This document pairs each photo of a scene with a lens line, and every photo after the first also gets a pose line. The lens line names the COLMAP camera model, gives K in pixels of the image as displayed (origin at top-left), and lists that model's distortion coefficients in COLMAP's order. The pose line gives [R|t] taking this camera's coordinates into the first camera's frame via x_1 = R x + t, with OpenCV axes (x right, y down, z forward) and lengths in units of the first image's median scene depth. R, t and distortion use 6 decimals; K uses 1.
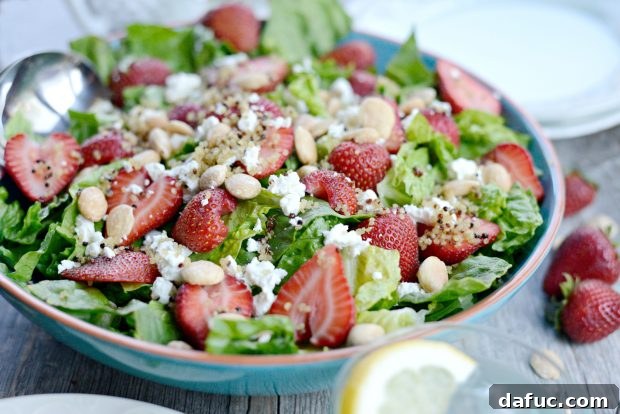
lens RADIAL K [[984.8, 0, 310.0], [0, 984.8, 207.0], [0, 0, 1]] dist [-0.129742, 0.067867]
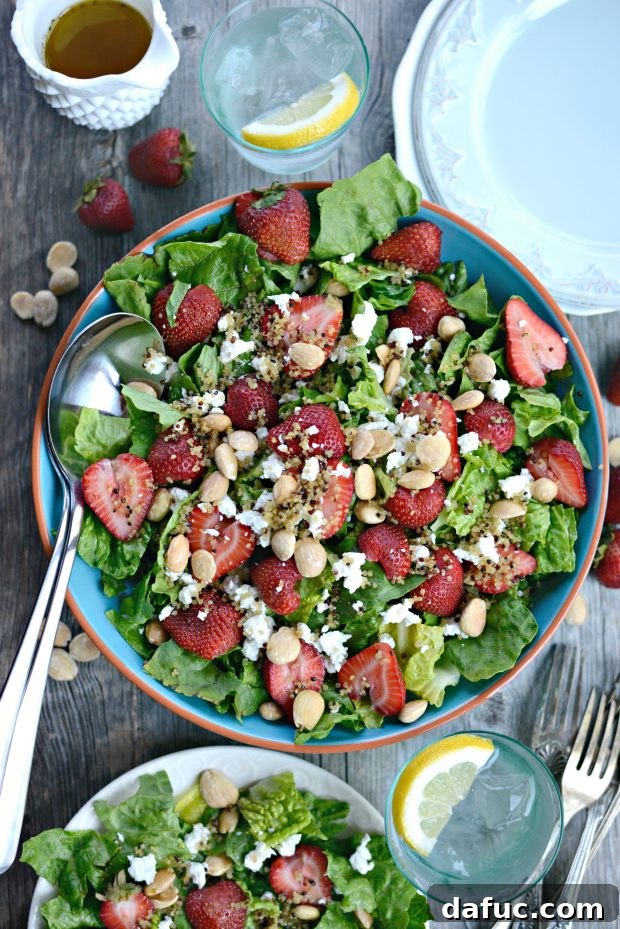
lens RADIAL K [[1475.6, 0, 310.0], [0, 1475.6, 464.5], [0, 0, 1]] dist [-0.129742, 0.067867]
pose [[0.998668, -0.004411, -0.051408, 0.020311], [0.041419, 0.662687, 0.747750, -1.406775], [0.030769, -0.748883, 0.661987, -0.050388]]
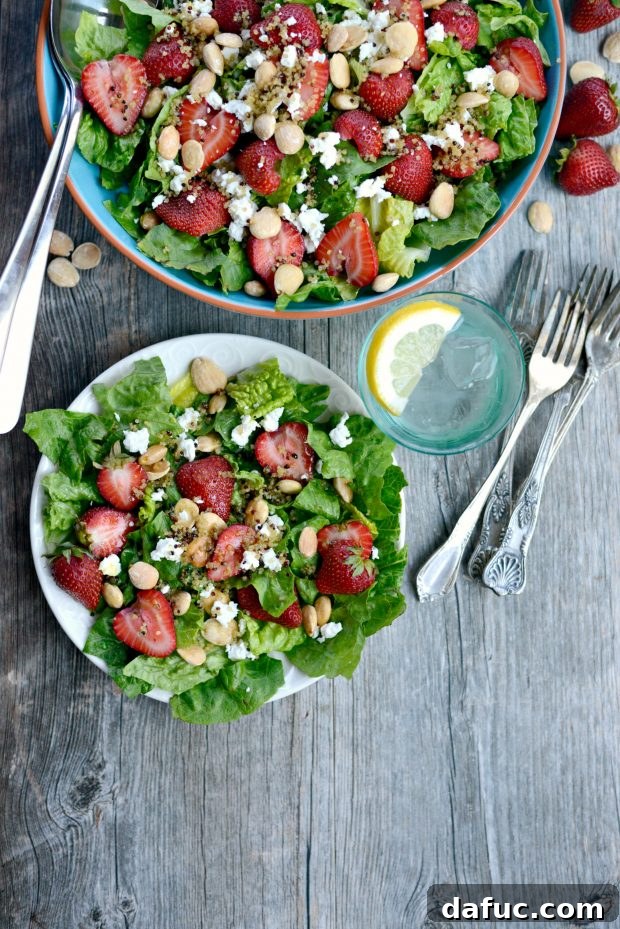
lens RADIAL K [[1475.6, 0, 310.0], [0, 1475.6, 464.5], [0, 0, 1]] dist [-0.129742, 0.067867]
pose [[0.996985, -0.007037, -0.077281, 0.100242], [0.063454, 0.647183, 0.759689, -1.187631], [0.044669, -0.762302, 0.645678, -0.518526]]
